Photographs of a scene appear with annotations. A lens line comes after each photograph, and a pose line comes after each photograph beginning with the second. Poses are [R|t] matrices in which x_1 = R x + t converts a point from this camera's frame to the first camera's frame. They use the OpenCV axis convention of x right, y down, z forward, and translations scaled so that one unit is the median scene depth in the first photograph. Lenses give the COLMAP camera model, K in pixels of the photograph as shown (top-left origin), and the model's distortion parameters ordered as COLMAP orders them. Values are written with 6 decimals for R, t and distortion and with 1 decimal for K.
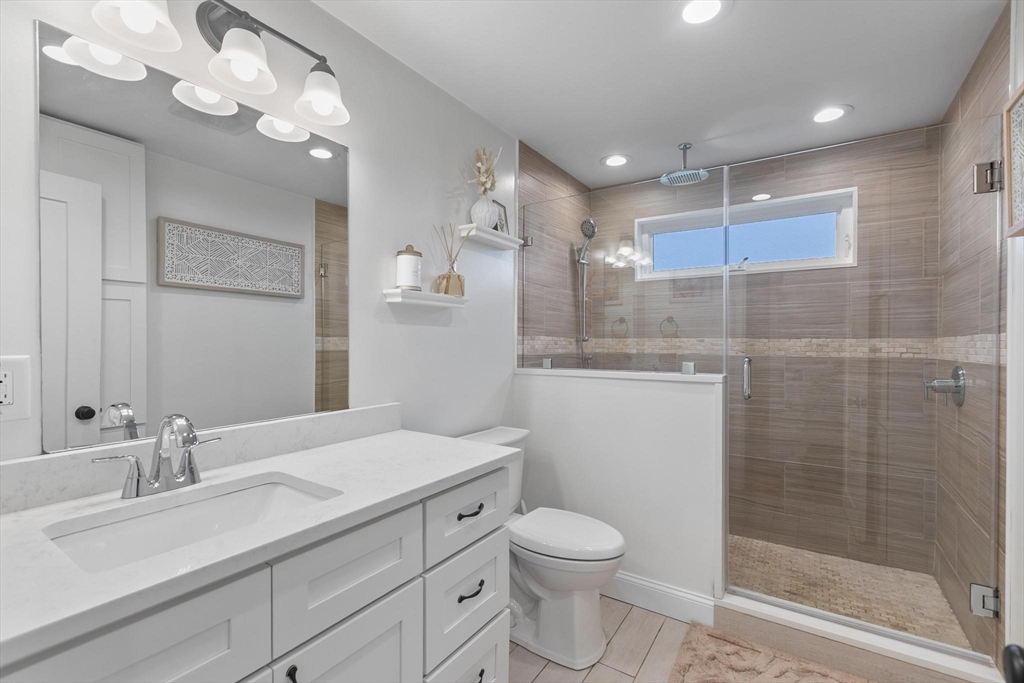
lens RADIAL K [[457.6, 0, 508.0], [0, 457.6, 344.3], [0, 0, 1]] dist [0.004668, -0.001944]
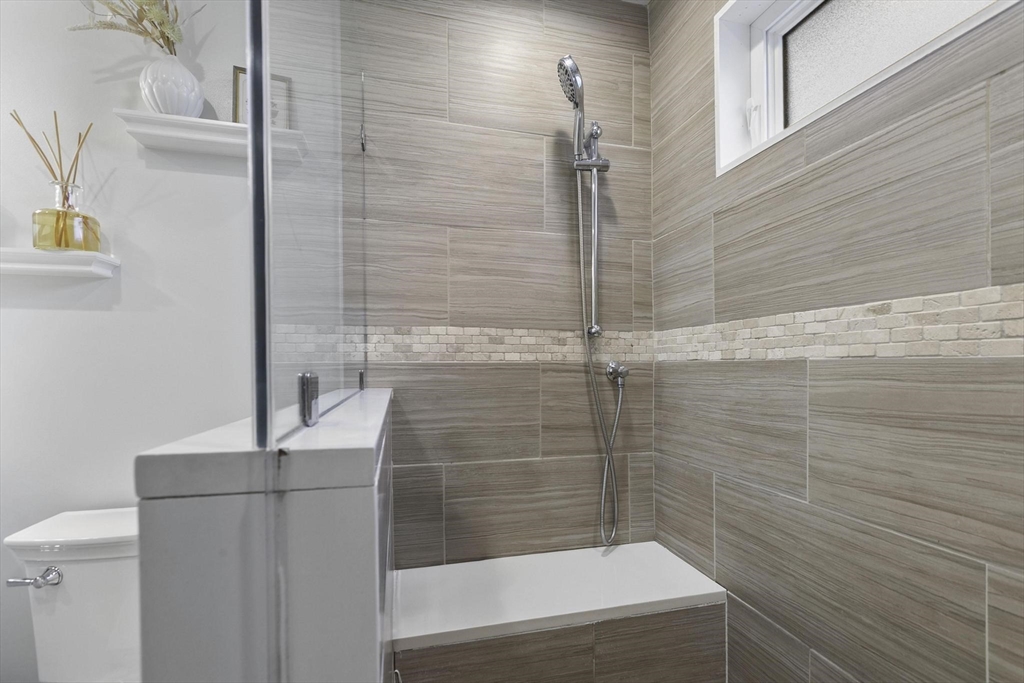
lens RADIAL K [[457.6, 0, 517.8], [0, 457.6, 368.7], [0, 0, 1]] dist [0.004668, -0.001944]
pose [[0.747795, -0.003648, -0.663920, 0.444140], [0.006327, 0.999979, 0.001632, 0.026478], [0.663900, -0.005421, 0.747802, 0.647138]]
